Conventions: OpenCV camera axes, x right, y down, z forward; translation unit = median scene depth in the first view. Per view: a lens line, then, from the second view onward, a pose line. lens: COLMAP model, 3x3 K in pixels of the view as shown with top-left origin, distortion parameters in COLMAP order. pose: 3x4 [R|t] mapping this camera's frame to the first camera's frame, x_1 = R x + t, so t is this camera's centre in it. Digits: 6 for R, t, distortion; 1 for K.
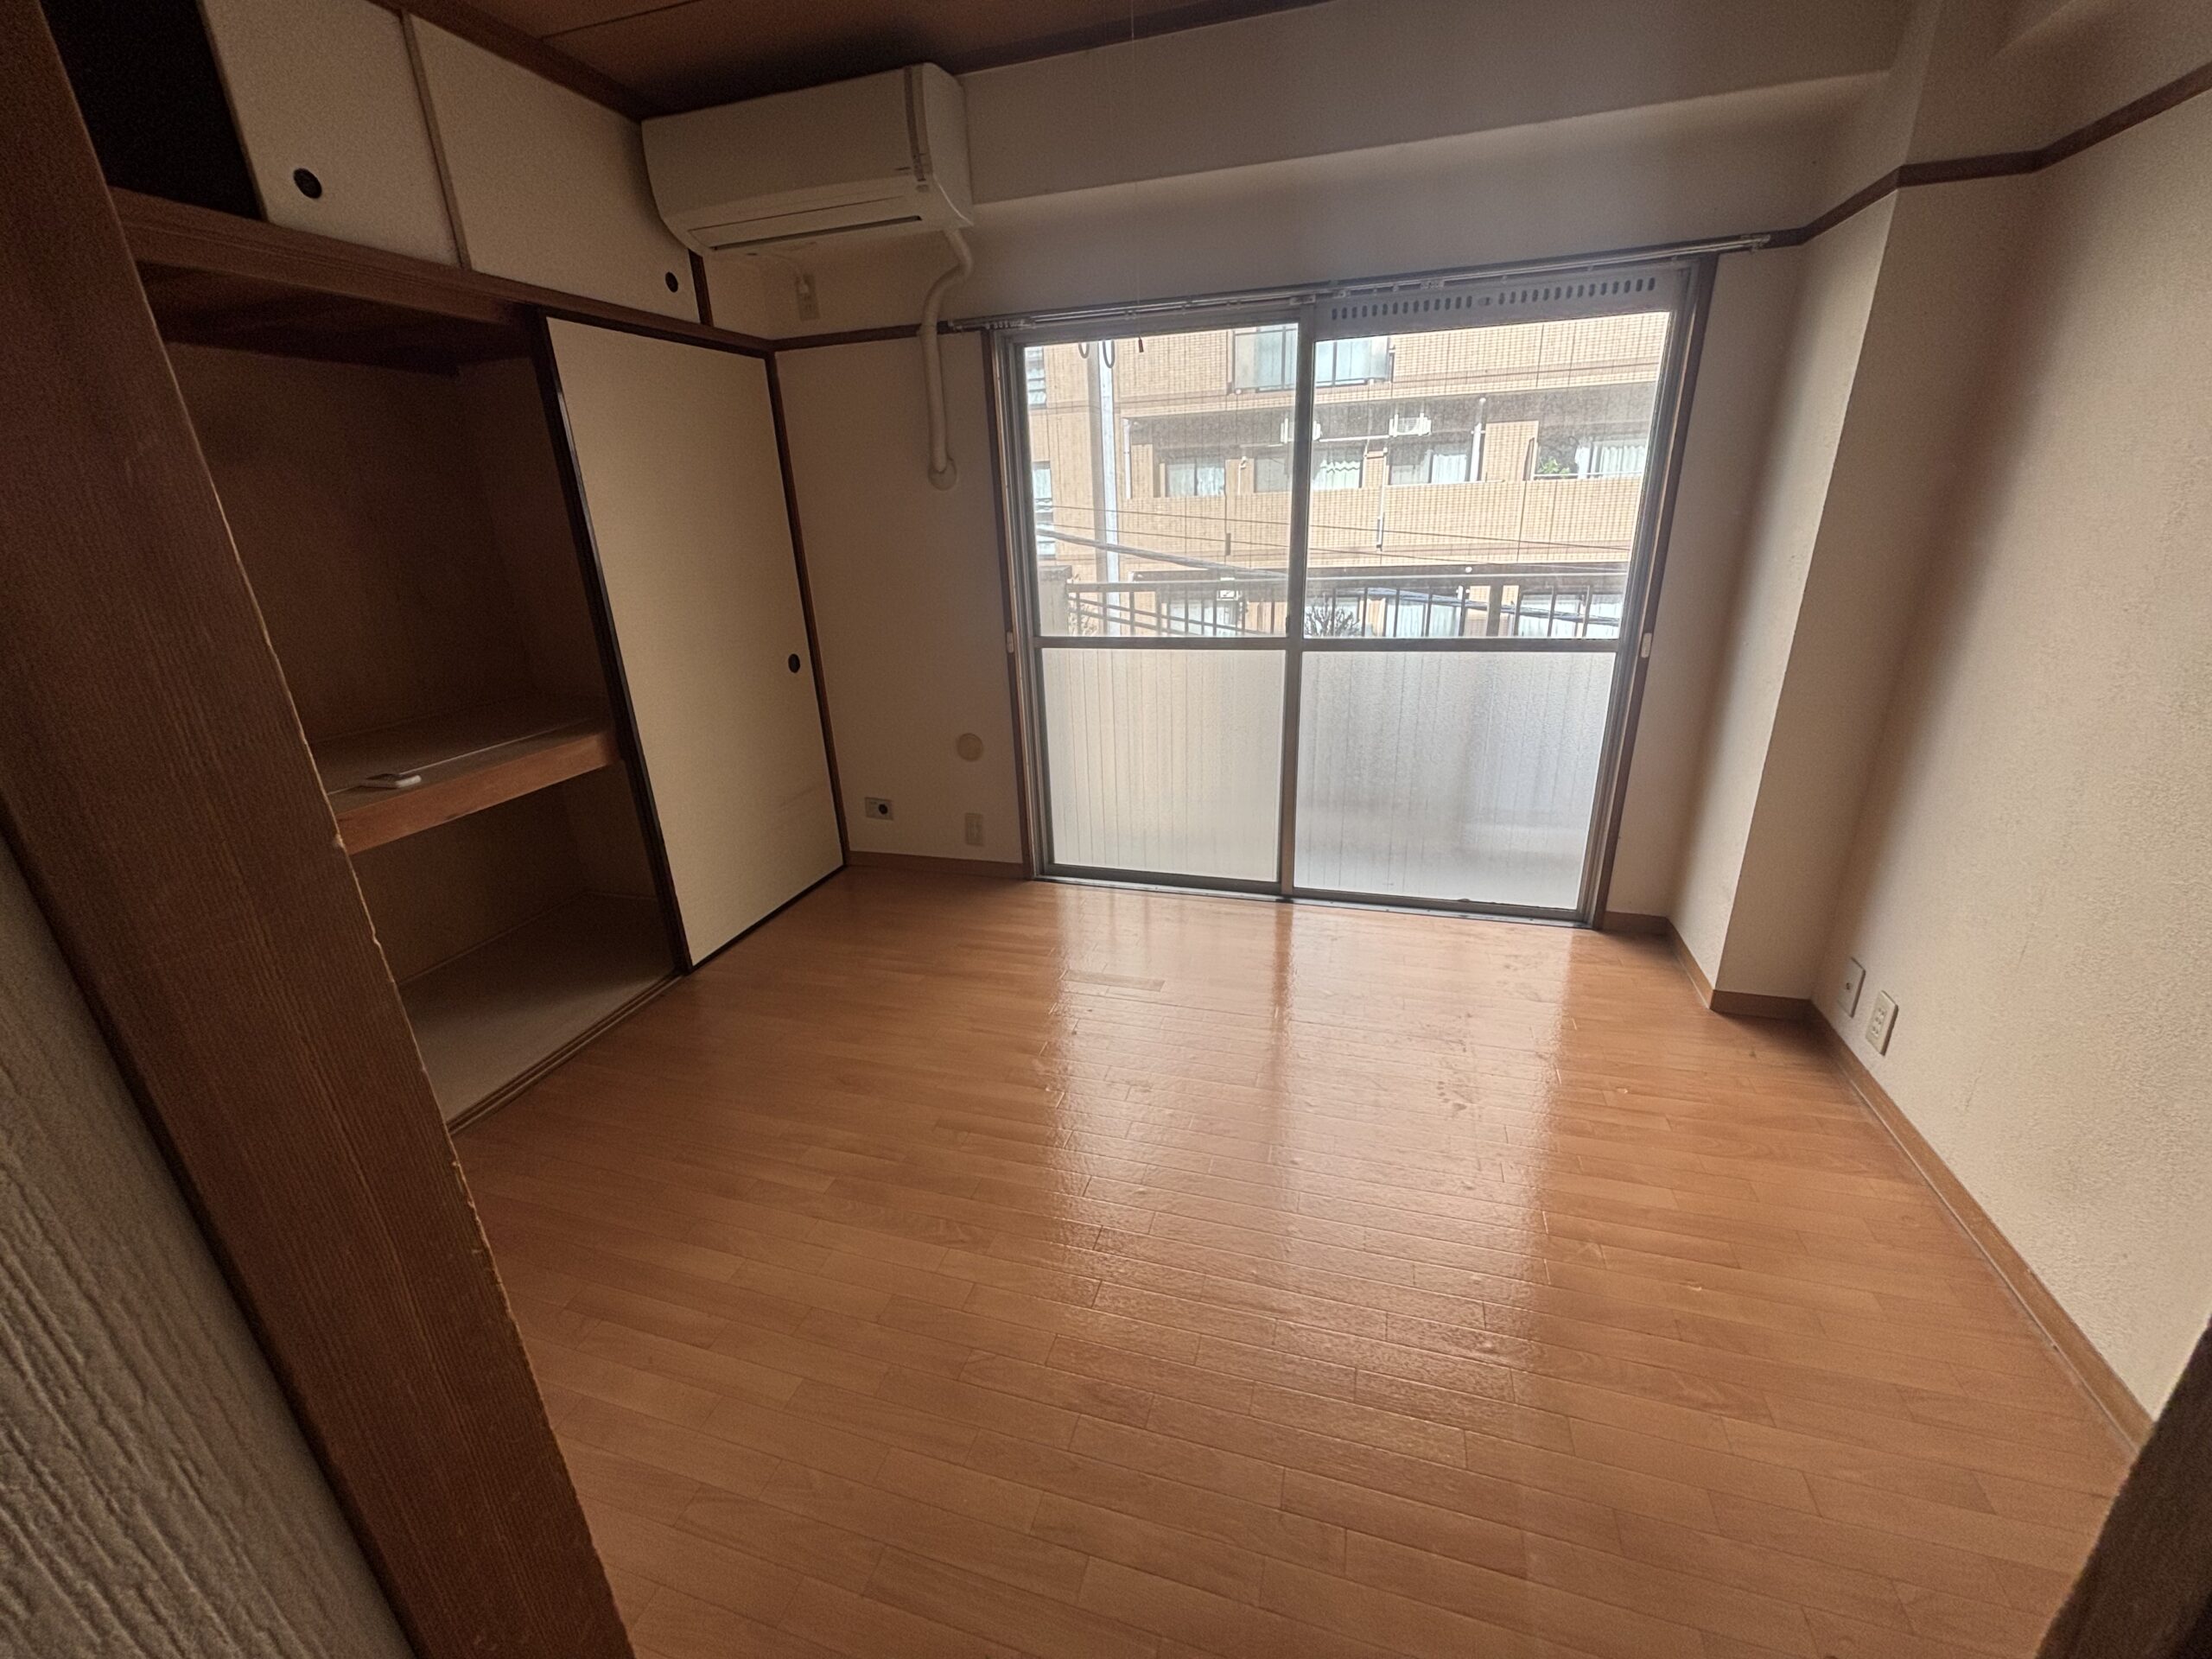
lens RADIAL K [[897.0, 0, 1110.0], [0, 897.0, 844.0], [0, 0, 1]] dist [0.002587, -0.000022]
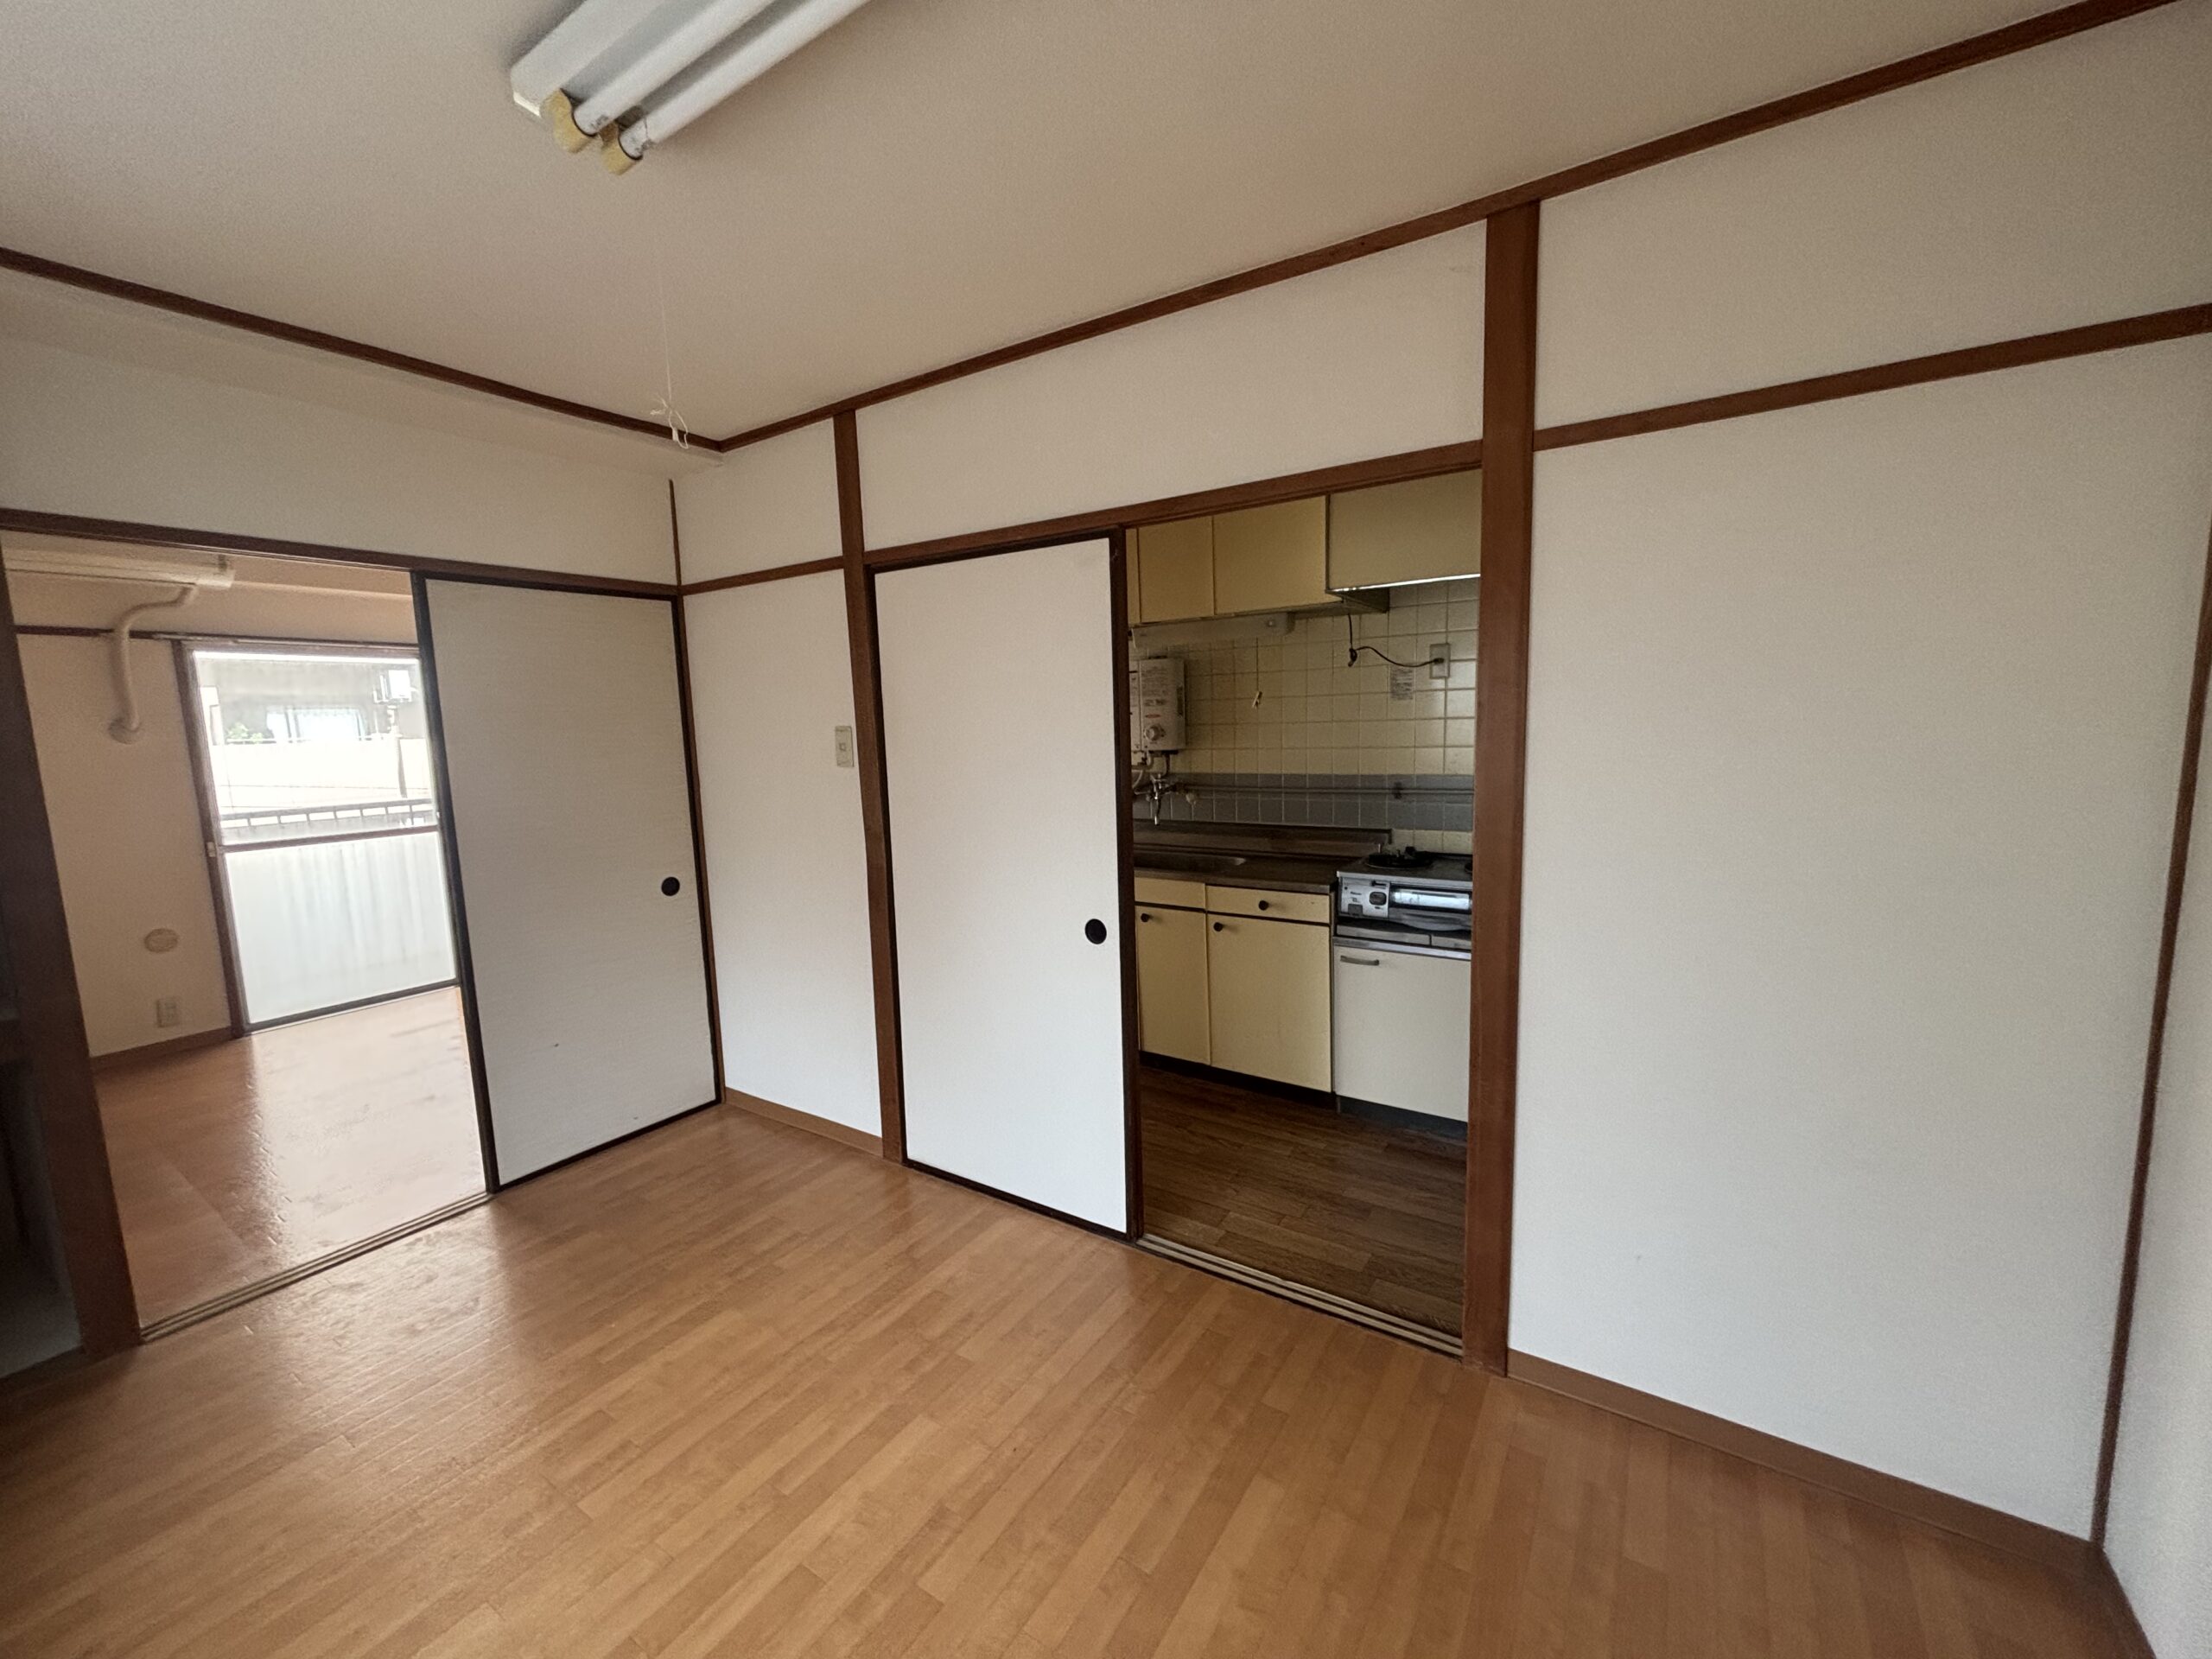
lens RADIAL K [[897.0, 0, 1122.3], [0, 897.0, 831.8], [0, 0, 1]] dist [0.002587, -0.000022]
pose [[0.274028, -0.092452, 0.957268, -0.917988], [0.362975, 0.931695, -0.013923, 0.234874], [-0.890594, 0.351279, 0.288868, -0.540917]]
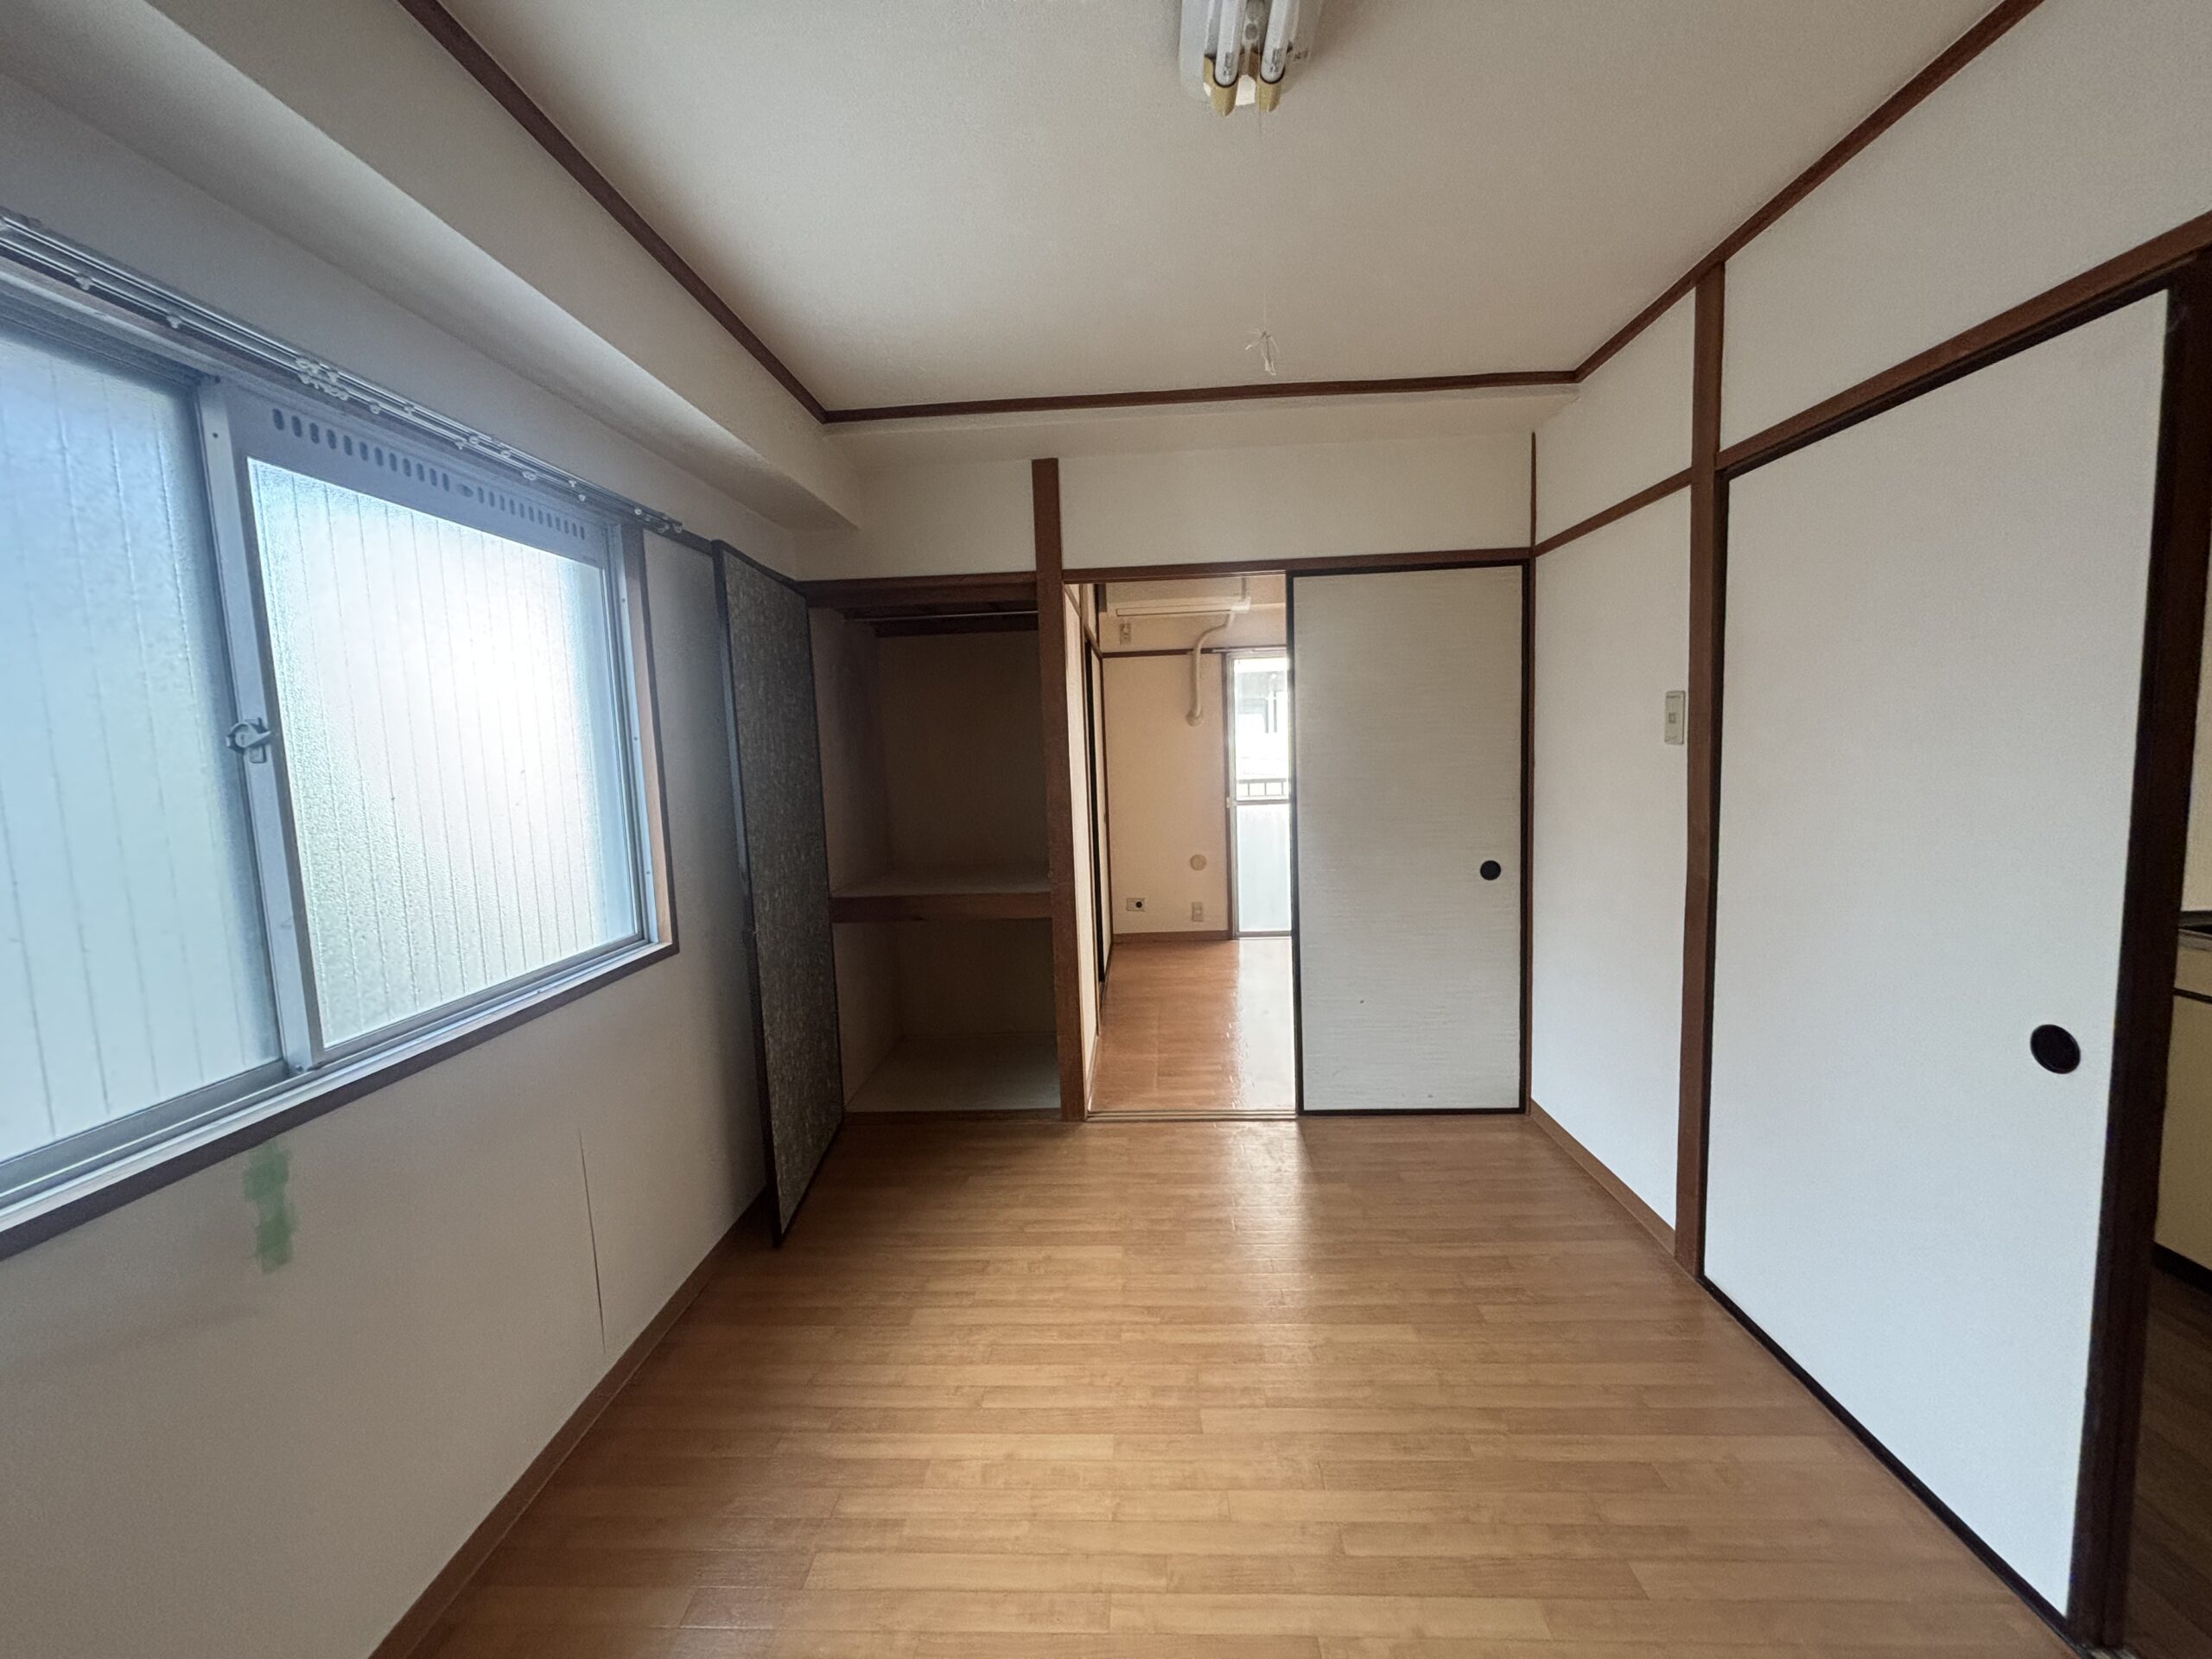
lens RADIAL K [[897.0, 0, 1104.6], [0, 897.0, 831.2], [0, 0, 1]] dist [0.002587, -0.000022]
pose [[0.970539, -0.023080, 0.239835, -0.726126], [0.088479, 0.959997, -0.265664, 0.271596], [-0.224109, 0.279057, 0.933757, -0.589249]]
